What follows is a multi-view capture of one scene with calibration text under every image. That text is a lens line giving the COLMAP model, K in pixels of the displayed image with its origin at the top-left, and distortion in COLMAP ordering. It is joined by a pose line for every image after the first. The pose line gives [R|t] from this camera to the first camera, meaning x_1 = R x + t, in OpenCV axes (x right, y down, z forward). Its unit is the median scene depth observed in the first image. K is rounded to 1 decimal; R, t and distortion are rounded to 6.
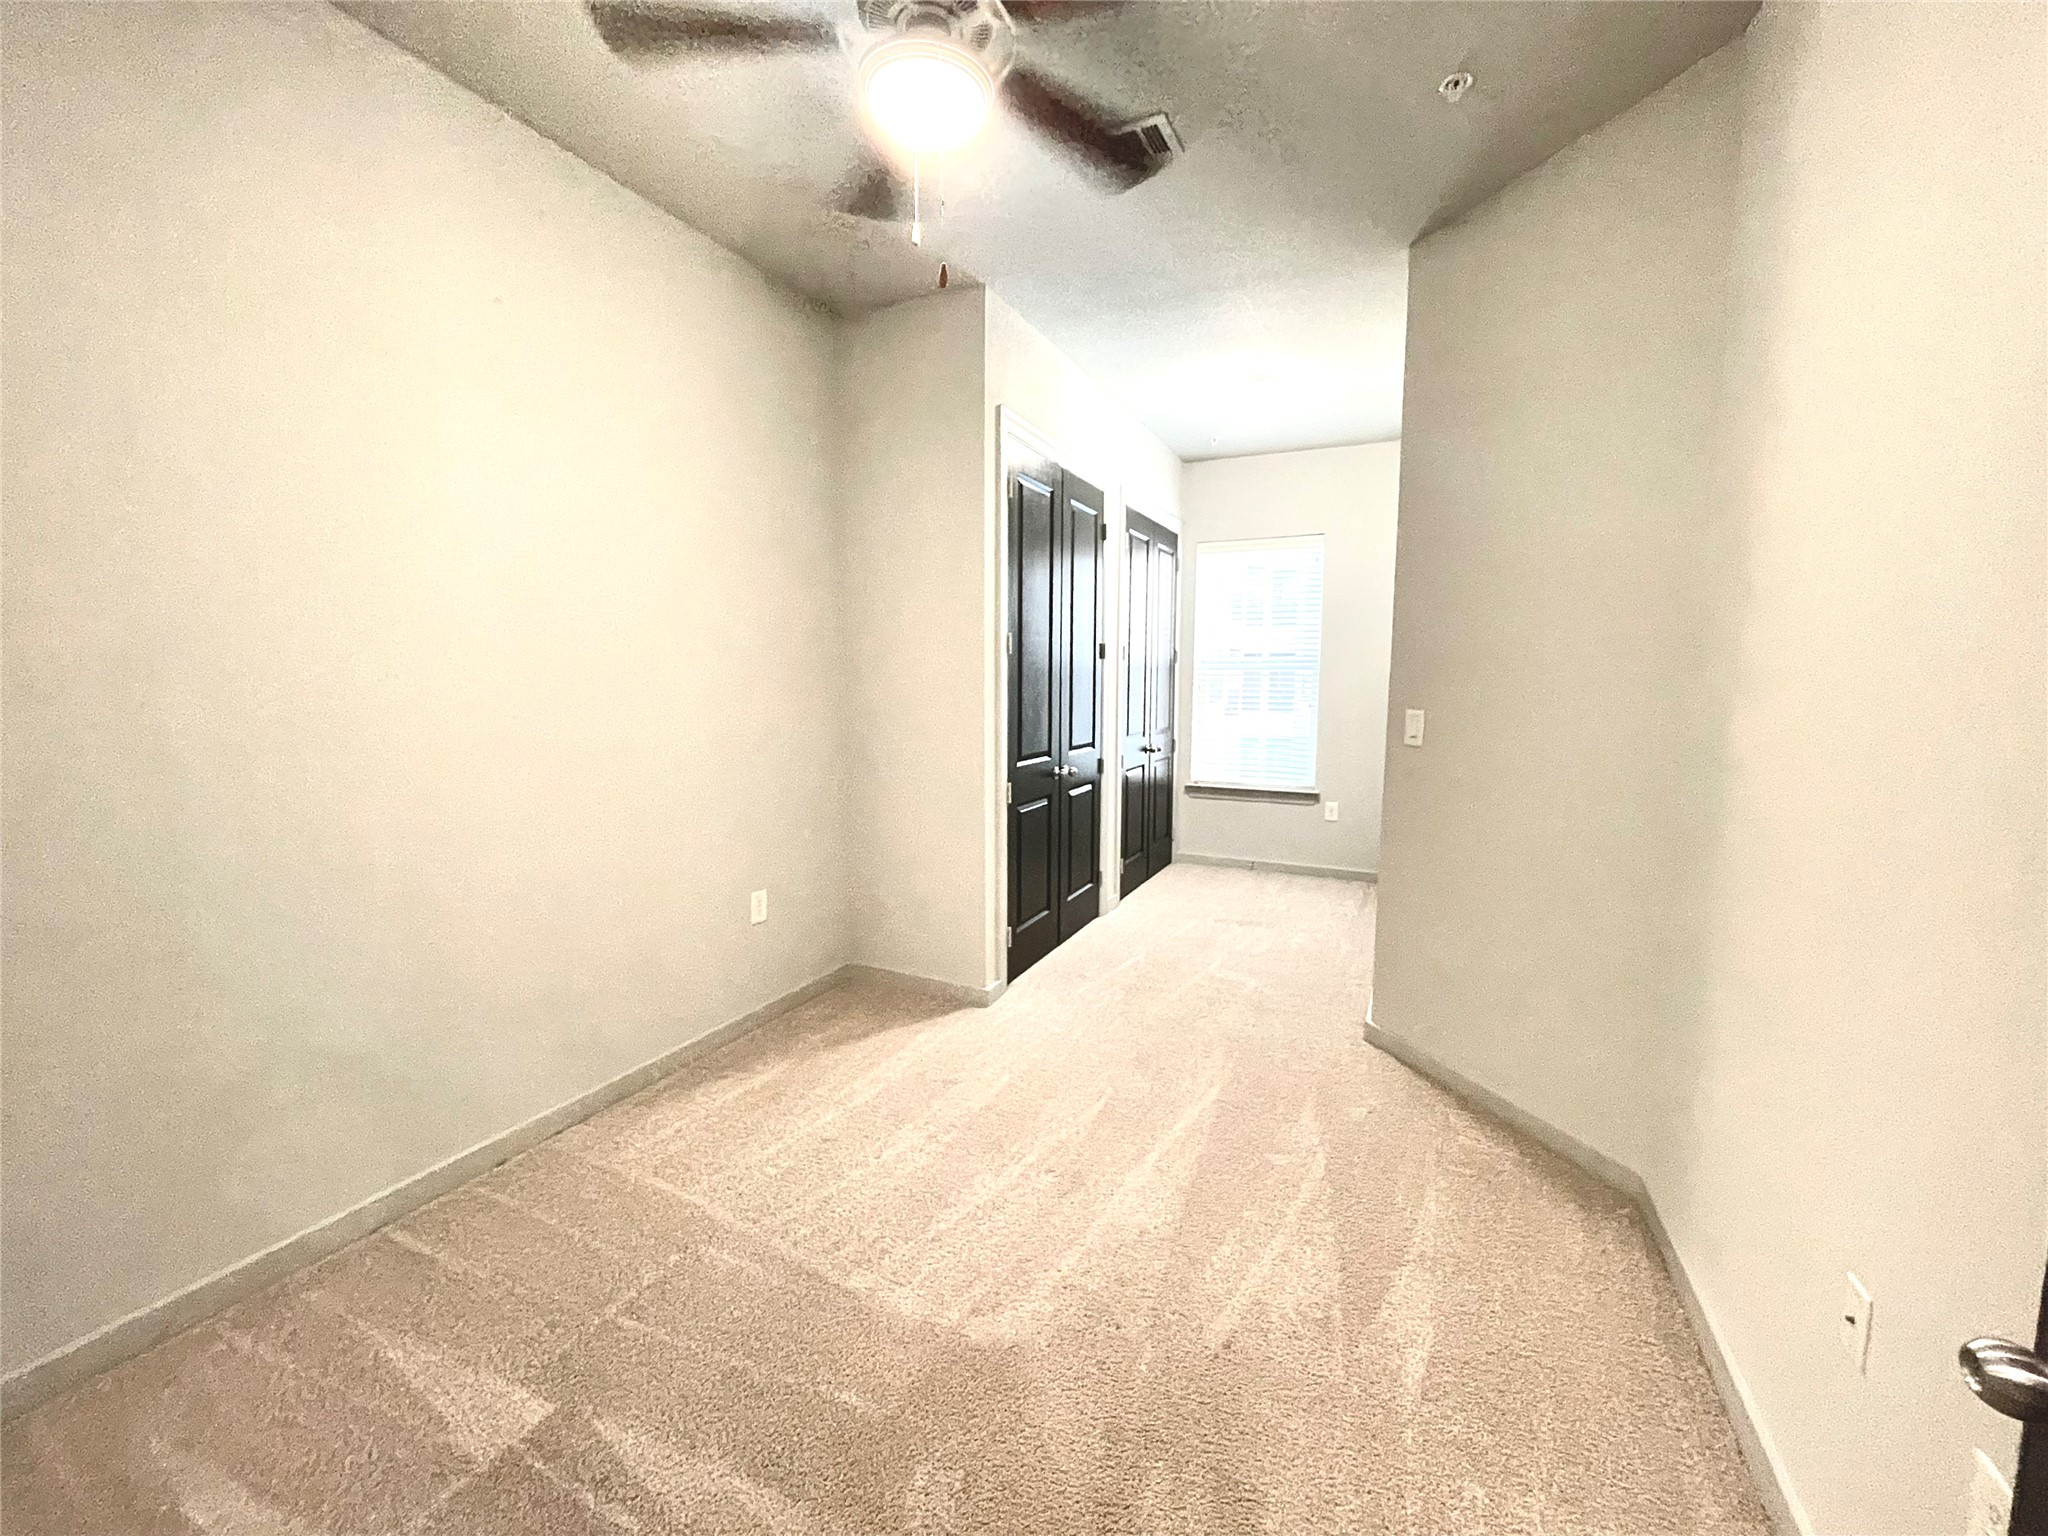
lens RADIAL K [[835.3, 0, 1021.9], [0, 835.3, 770.0], [0, 0, 1]] dist [0.002113, -0.000867]
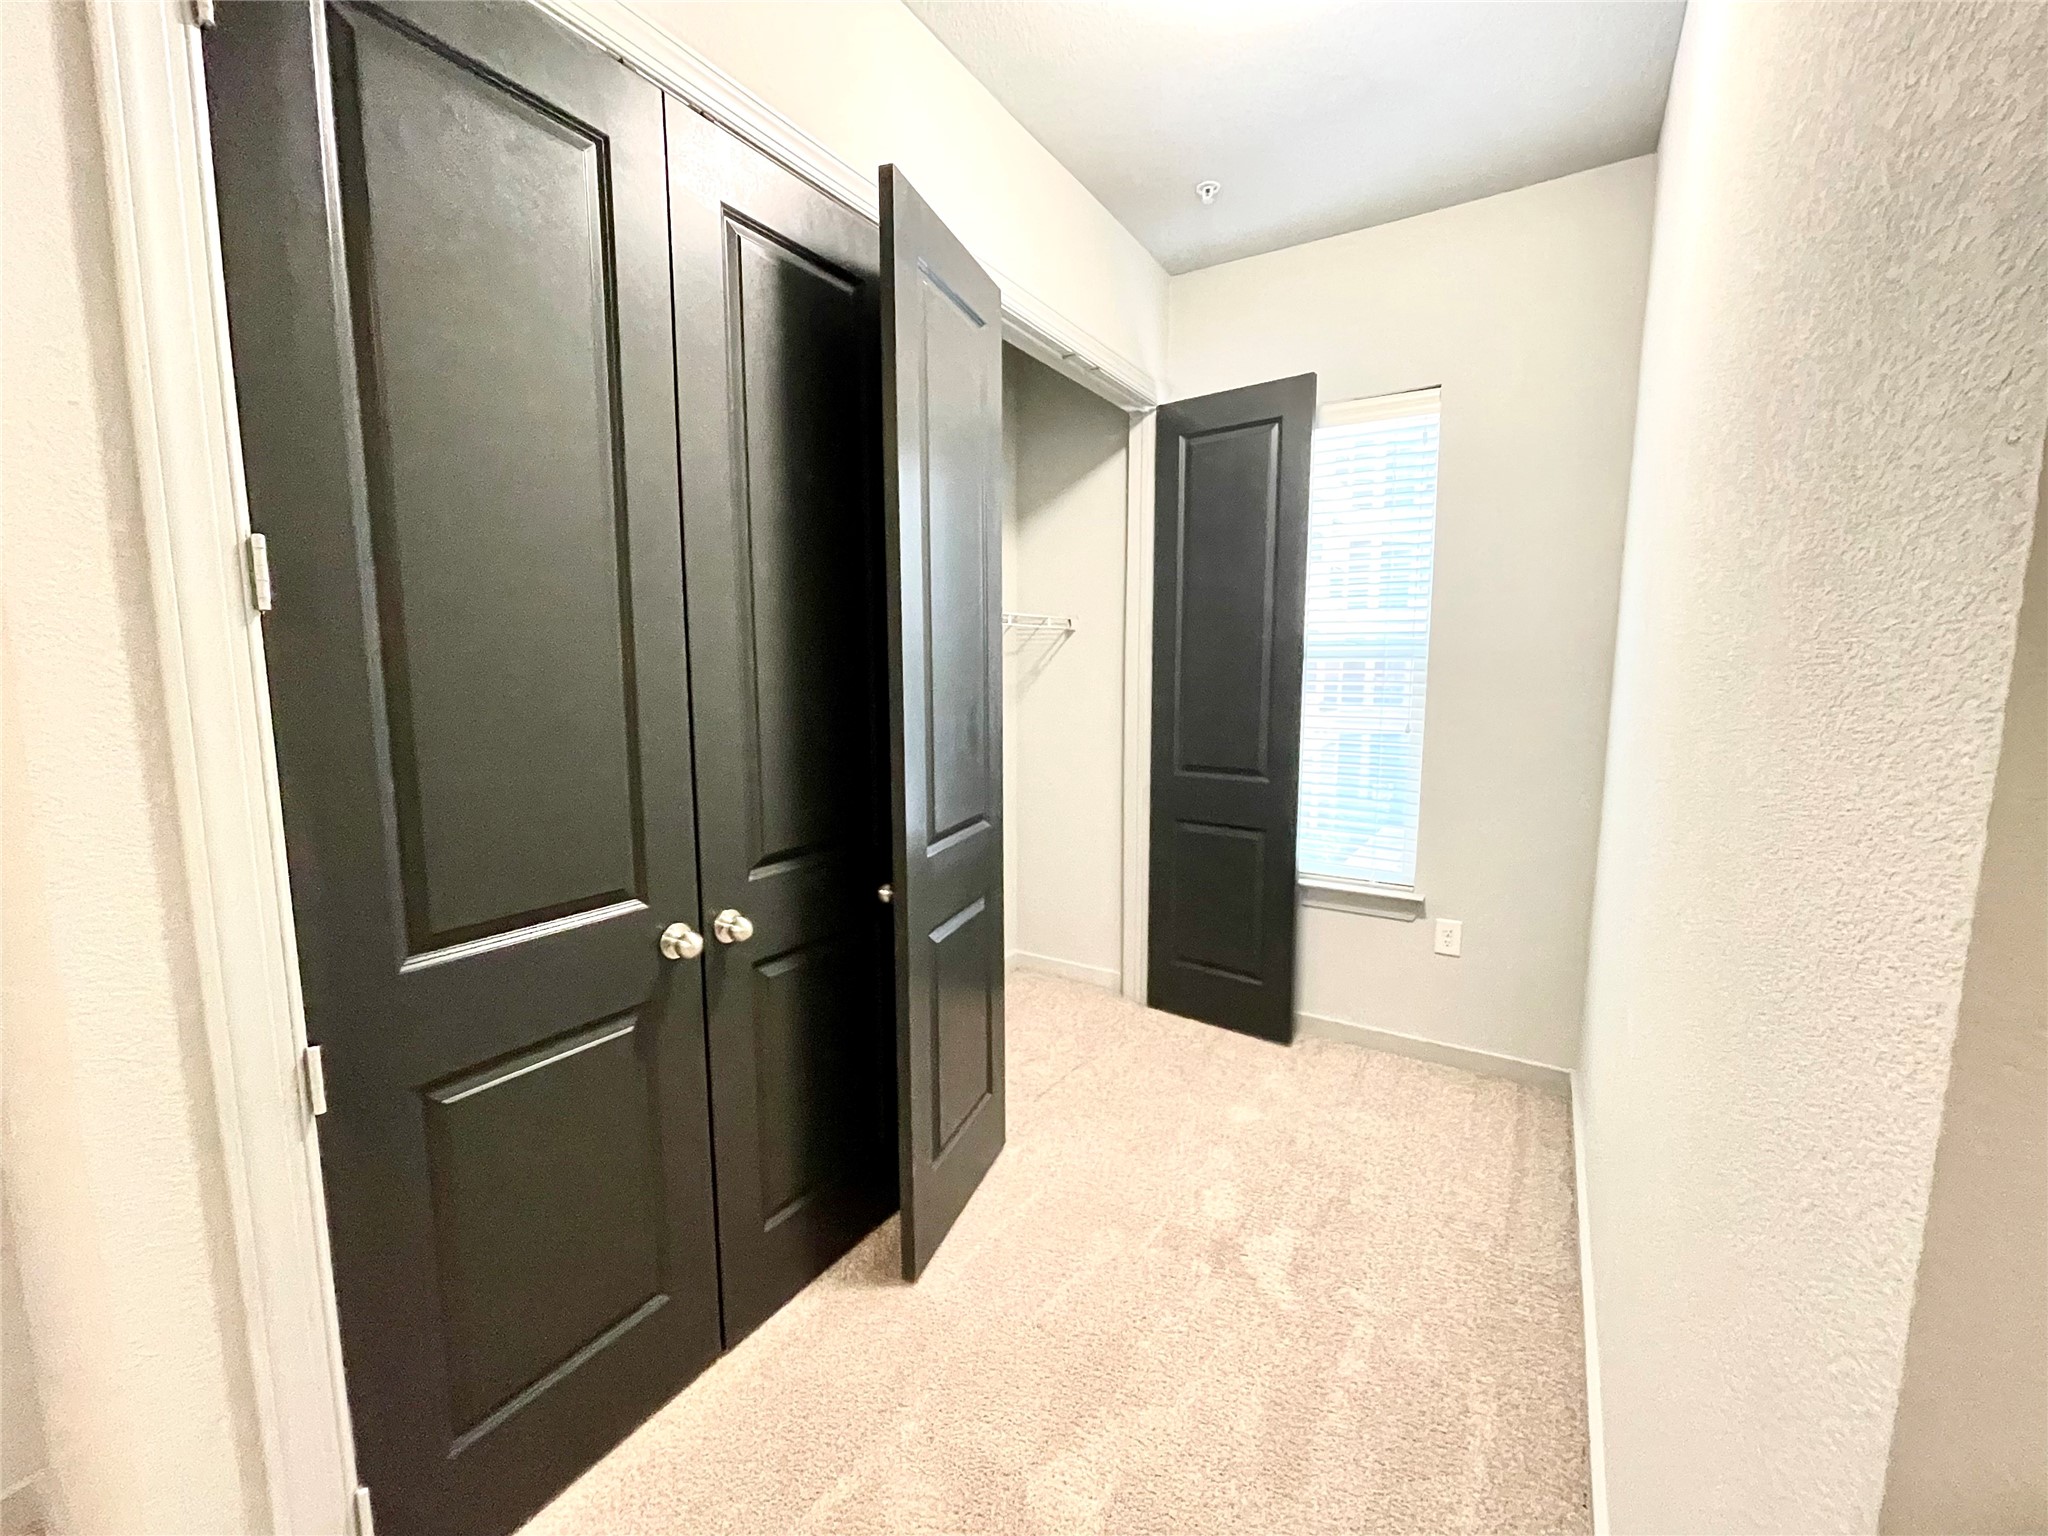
lens RADIAL K [[835.3, 0, 1026.6], [0, 835.3, 767.1], [0, 0, 1]] dist [0.002113, -0.000867]
pose [[0.993543, 0.014473, -0.112527, 0.169215], [-0.013466, 0.999862, 0.009704, -0.056935], [0.112652, -0.008126, 0.993601, 0.460648]]
